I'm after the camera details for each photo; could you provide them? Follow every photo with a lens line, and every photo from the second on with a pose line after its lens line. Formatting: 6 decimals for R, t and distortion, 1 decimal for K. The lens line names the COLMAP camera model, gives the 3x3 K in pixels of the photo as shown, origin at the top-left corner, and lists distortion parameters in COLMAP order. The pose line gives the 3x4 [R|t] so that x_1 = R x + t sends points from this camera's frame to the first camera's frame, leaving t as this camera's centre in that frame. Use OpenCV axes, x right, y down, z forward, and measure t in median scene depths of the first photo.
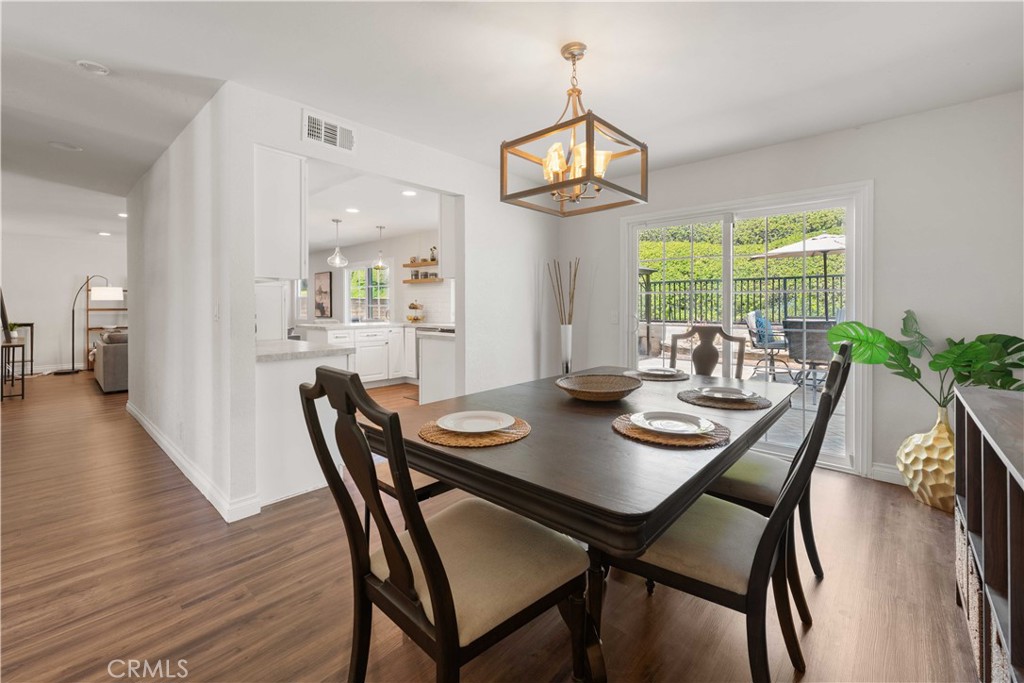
lens RADIAL K [[420.4, 0, 515.1], [0, 420.4, 307.9], [0, 0, 1]] dist [-0.001182, -0.000414]
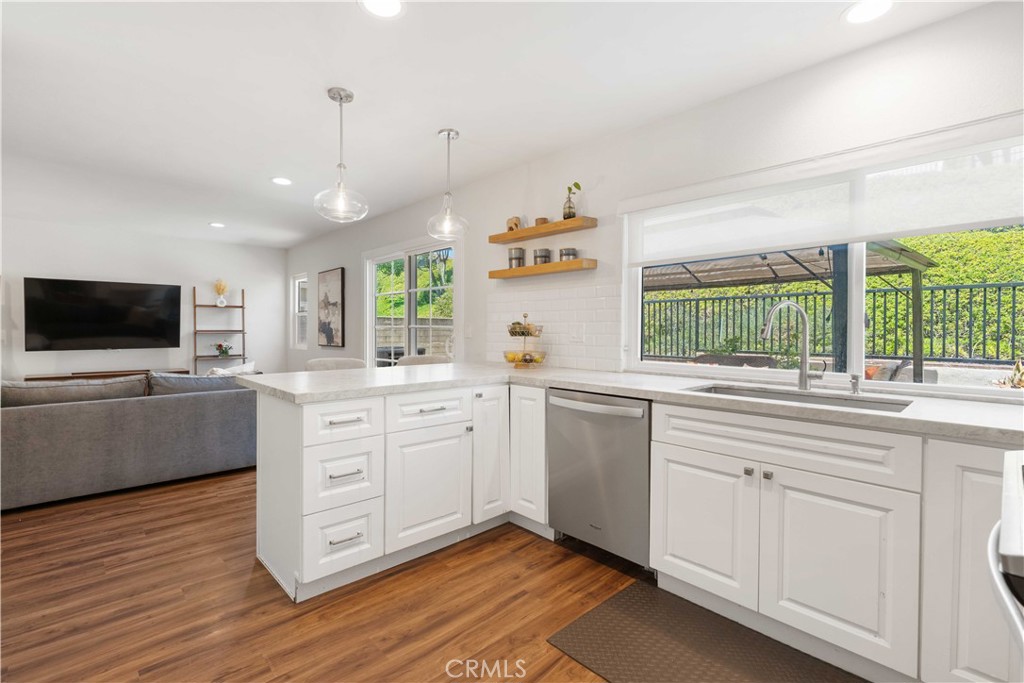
lens RADIAL K [[462.8, 0, 508.8], [0, 462.8, 330.3], [0, 0, 1]] dist [-0.004384, -0.000635]
pose [[0.995363, 0.005273, -0.096042, -0.200219], [-0.005381, 0.999985, -0.000865, -0.002135], [0.096036, 0.001378, 0.995377, 0.515620]]
